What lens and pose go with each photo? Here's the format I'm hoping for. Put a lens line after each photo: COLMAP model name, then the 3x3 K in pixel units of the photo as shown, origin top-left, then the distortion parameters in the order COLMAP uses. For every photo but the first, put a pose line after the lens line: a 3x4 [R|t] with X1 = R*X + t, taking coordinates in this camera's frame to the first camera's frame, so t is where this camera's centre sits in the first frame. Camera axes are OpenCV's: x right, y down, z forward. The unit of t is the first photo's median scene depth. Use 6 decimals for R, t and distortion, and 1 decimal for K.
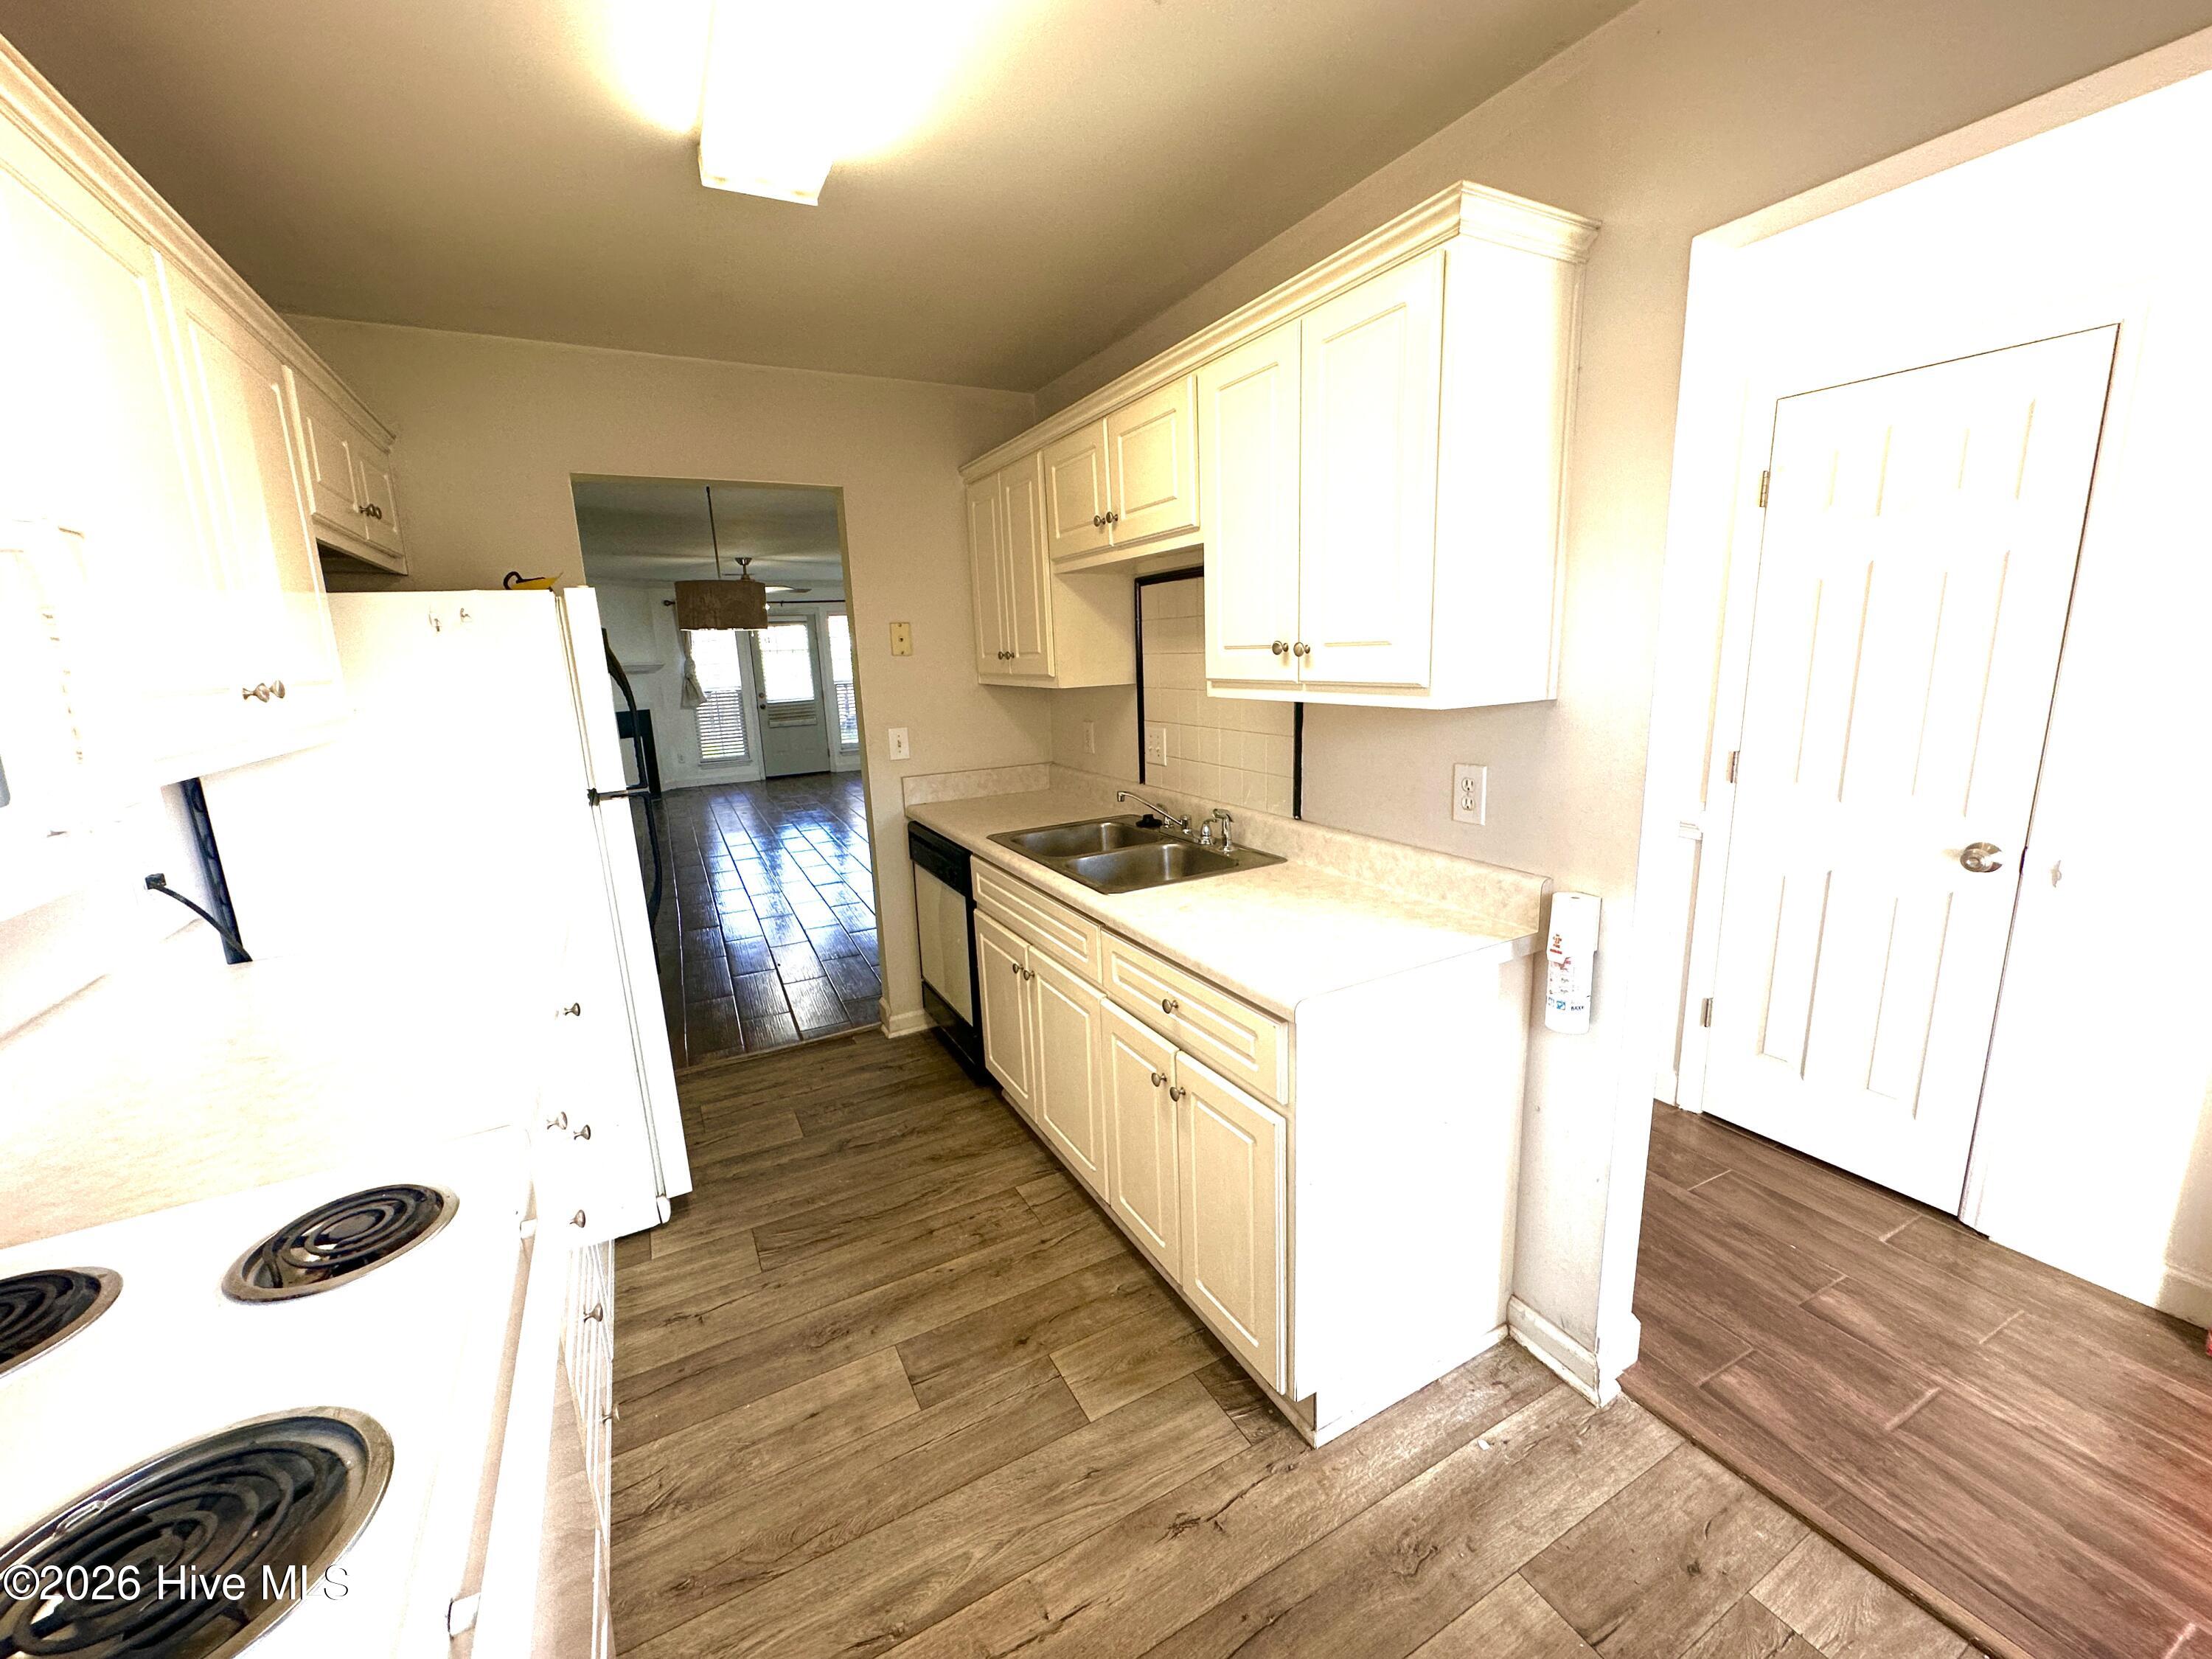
lens RADIAL K [[882.2, 0, 1101.7], [0, 882.2, 828.8], [0, 0, 1]] dist [-0.002994, 0.000644]
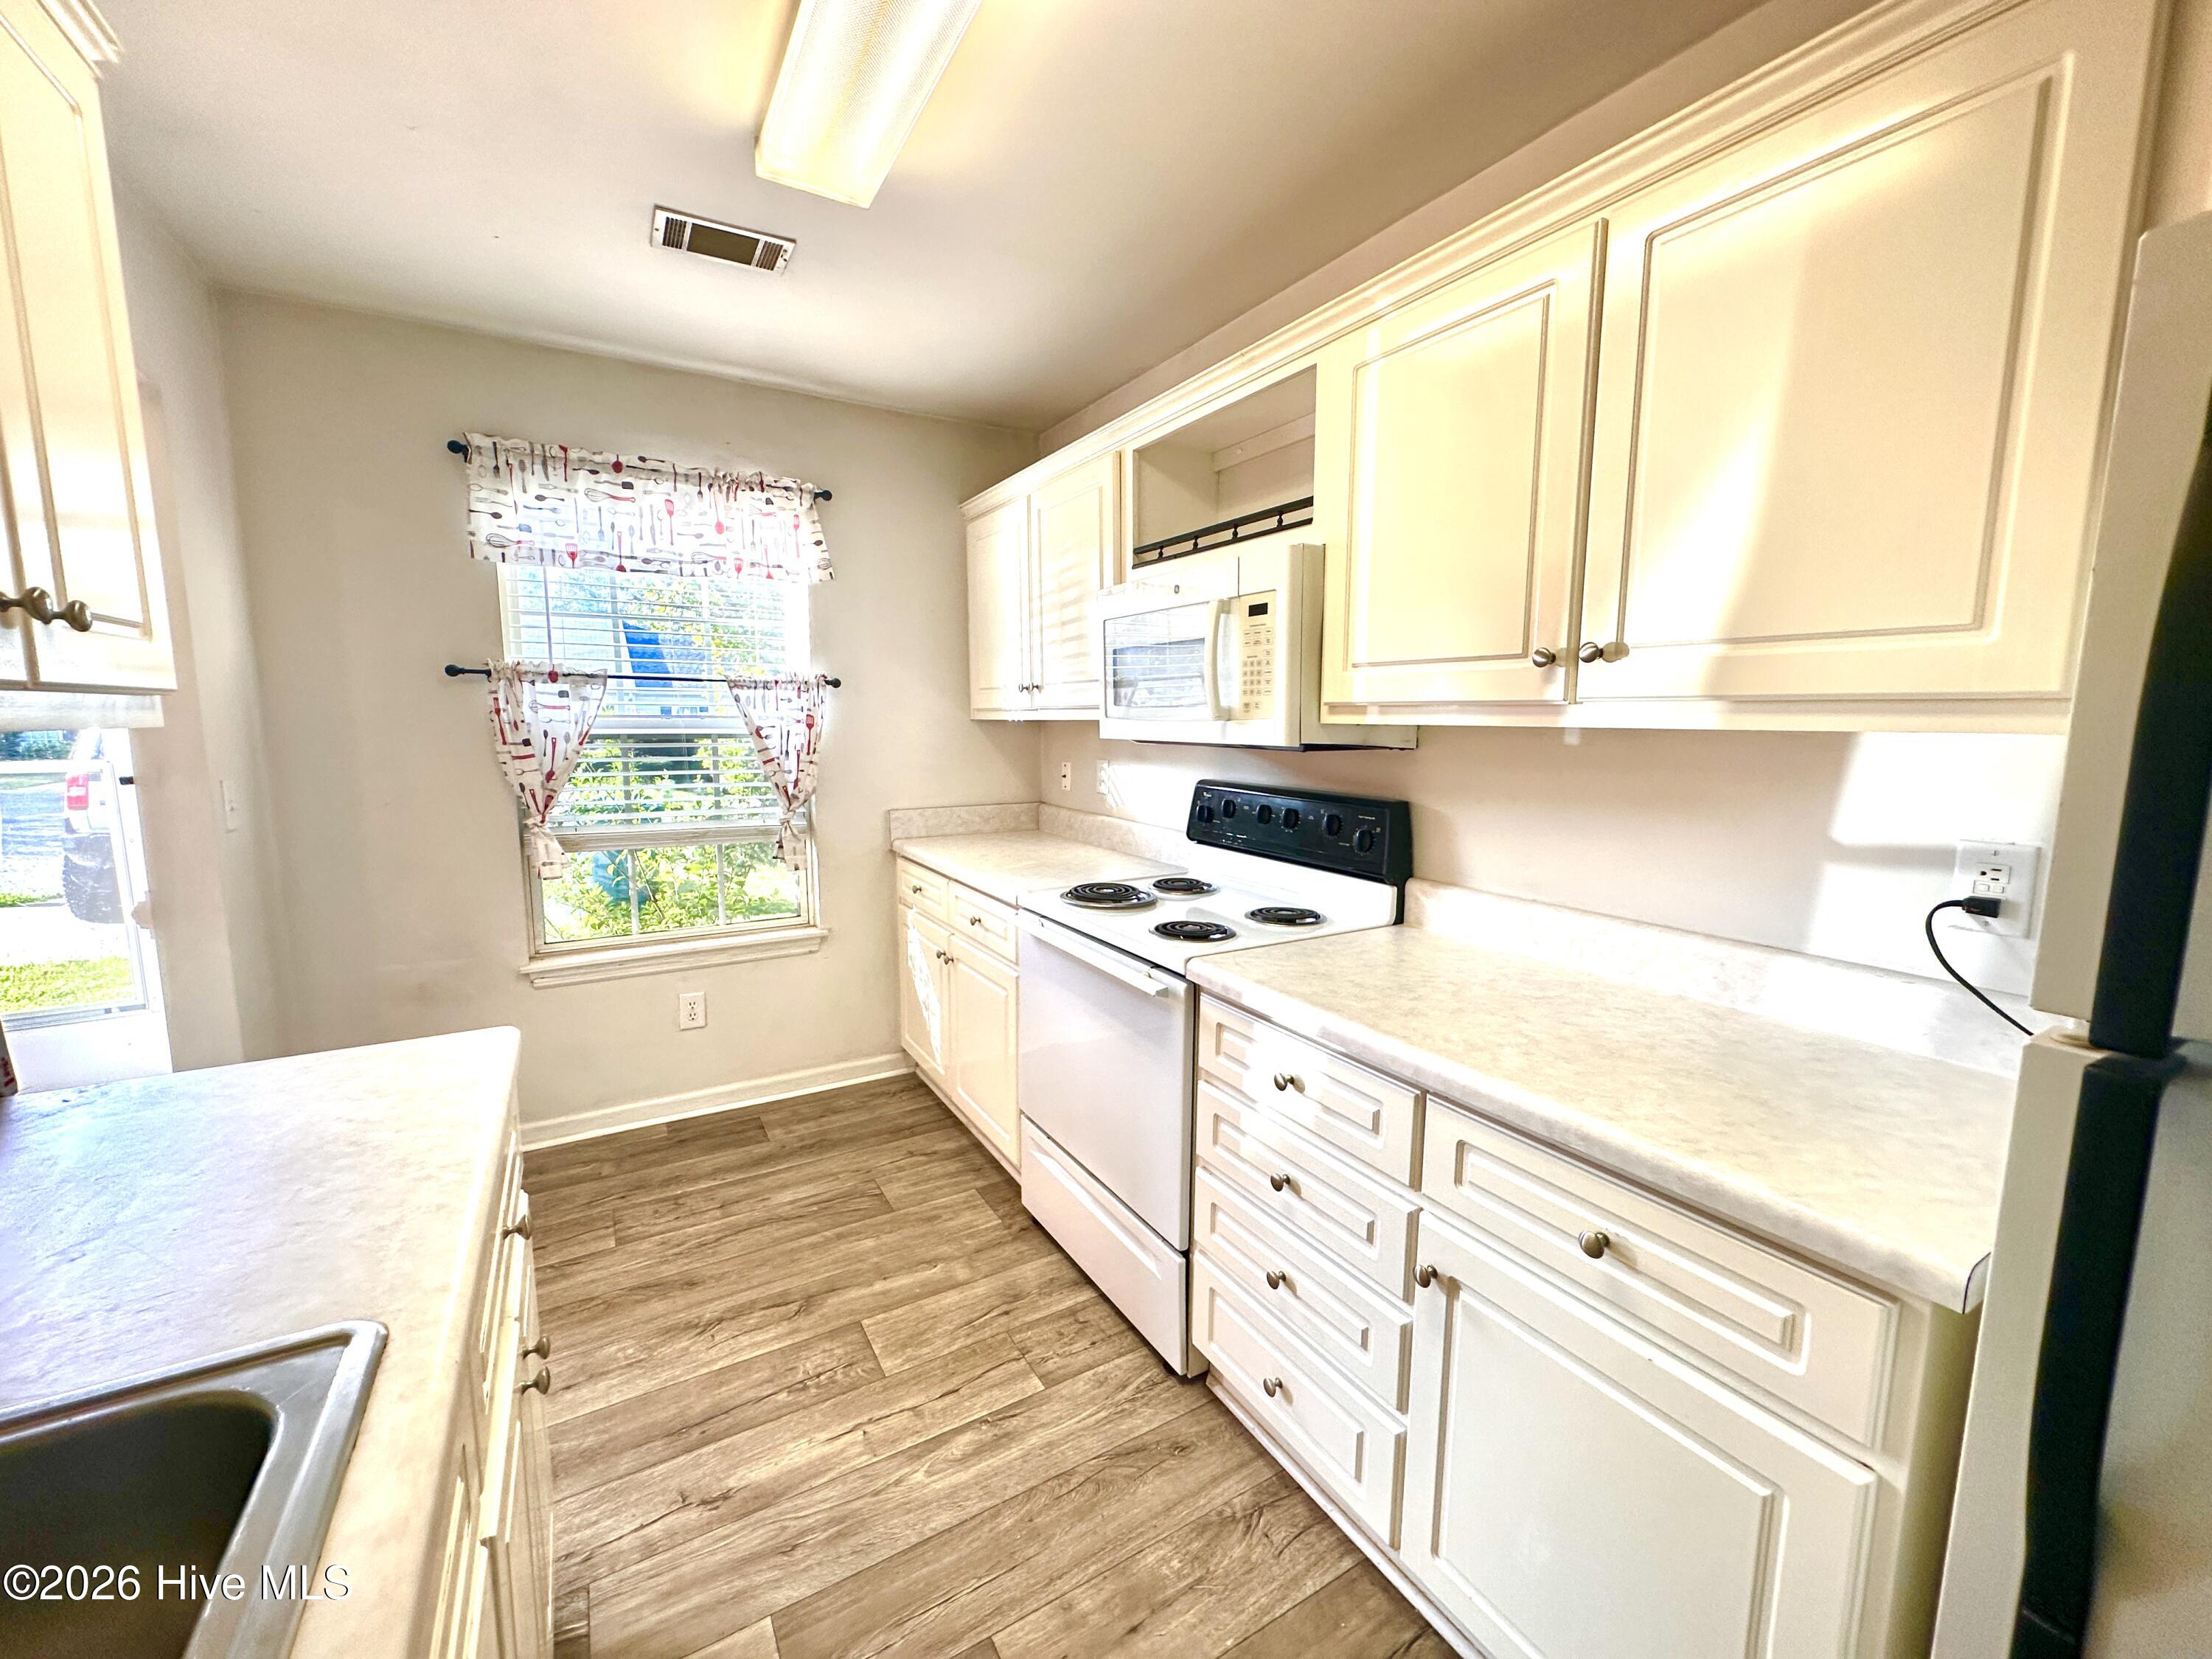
lens RADIAL K [[882.2, 0, 1102.1], [0, 882.2, 826.0], [0, 0, 1]] dist [-0.002994, 0.000644]
pose [[-0.998655, 0.036179, -0.037138, -0.154626], [0.021664, 0.941946, 0.335065, -0.125481], [0.047104, 0.333810, -0.941463, 0.769727]]
